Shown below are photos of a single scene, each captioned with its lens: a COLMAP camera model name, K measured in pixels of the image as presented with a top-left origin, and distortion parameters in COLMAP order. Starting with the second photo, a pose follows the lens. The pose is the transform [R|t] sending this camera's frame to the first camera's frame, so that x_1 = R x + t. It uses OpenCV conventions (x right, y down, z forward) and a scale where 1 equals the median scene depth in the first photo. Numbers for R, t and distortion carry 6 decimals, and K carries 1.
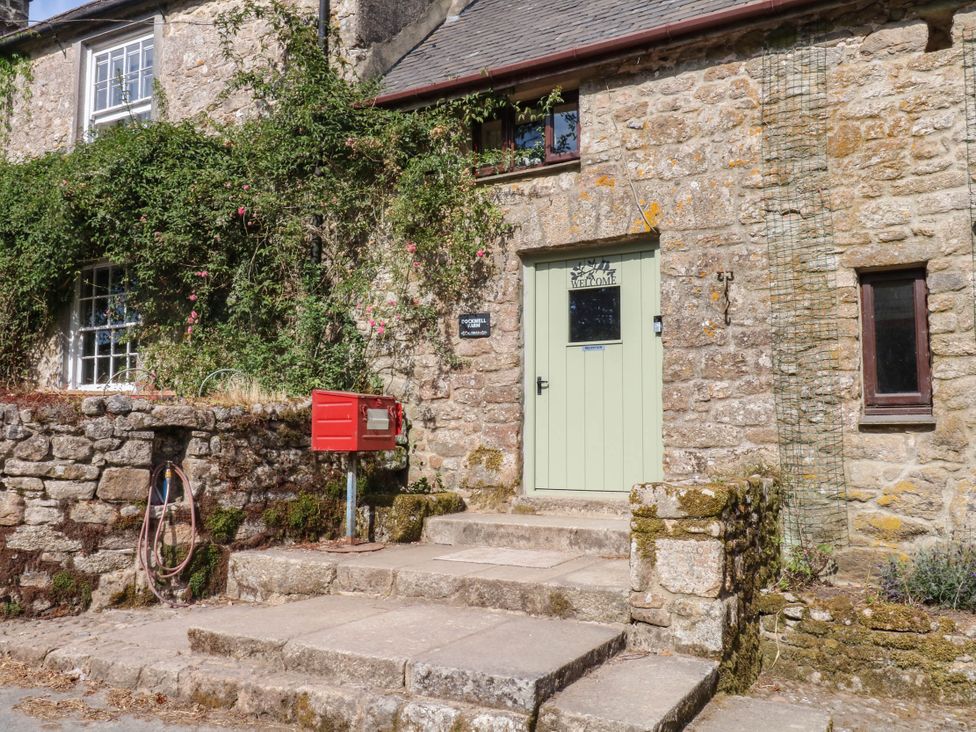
lens RADIAL K [[809.0, 0, 488.0], [0, 809.0, 366.0], [0, 0, 1]] dist [0.011519, -0.008097]
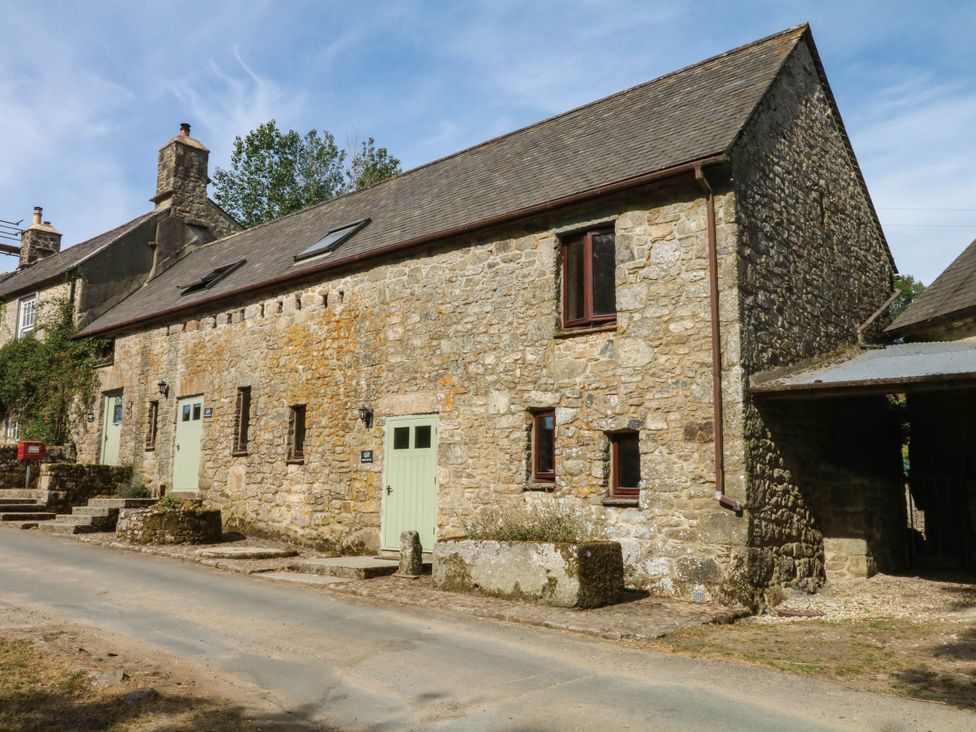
lens RADIAL K [[809.0, 0, 488.0], [0, 809.0, 366.0], [0, 0, 1]] dist [0.011519, -0.008097]
pose [[0.976319, -0.032859, -0.213828, 2.426794], [0.020833, 0.998084, -0.058254, -0.042719], [0.215333, 0.052420, 0.975133, -1.859794]]
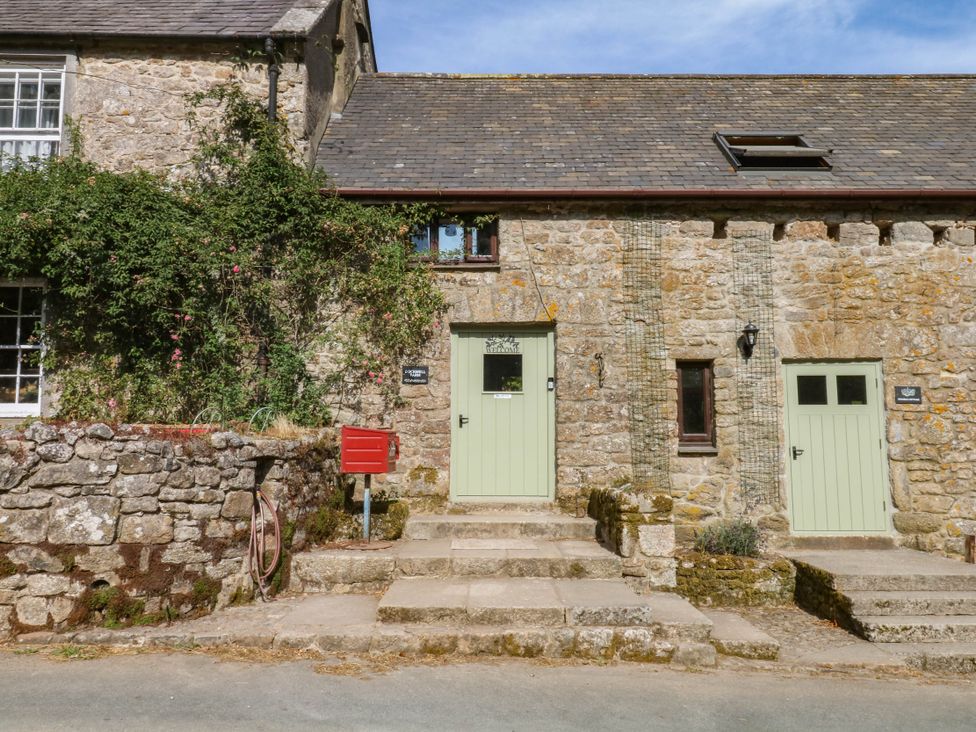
lens RADIAL K [[715.9, 0, 488.0], [0, 715.9, 366.0], [0, 0, 1]] dist [0.009750, -0.009704]
pose [[0.880775, 0.052204, 0.470648, -0.573117], [-0.044949, 0.998634, -0.026651, -0.047263], [-0.471397, 0.002318, 0.881918, -0.126047]]
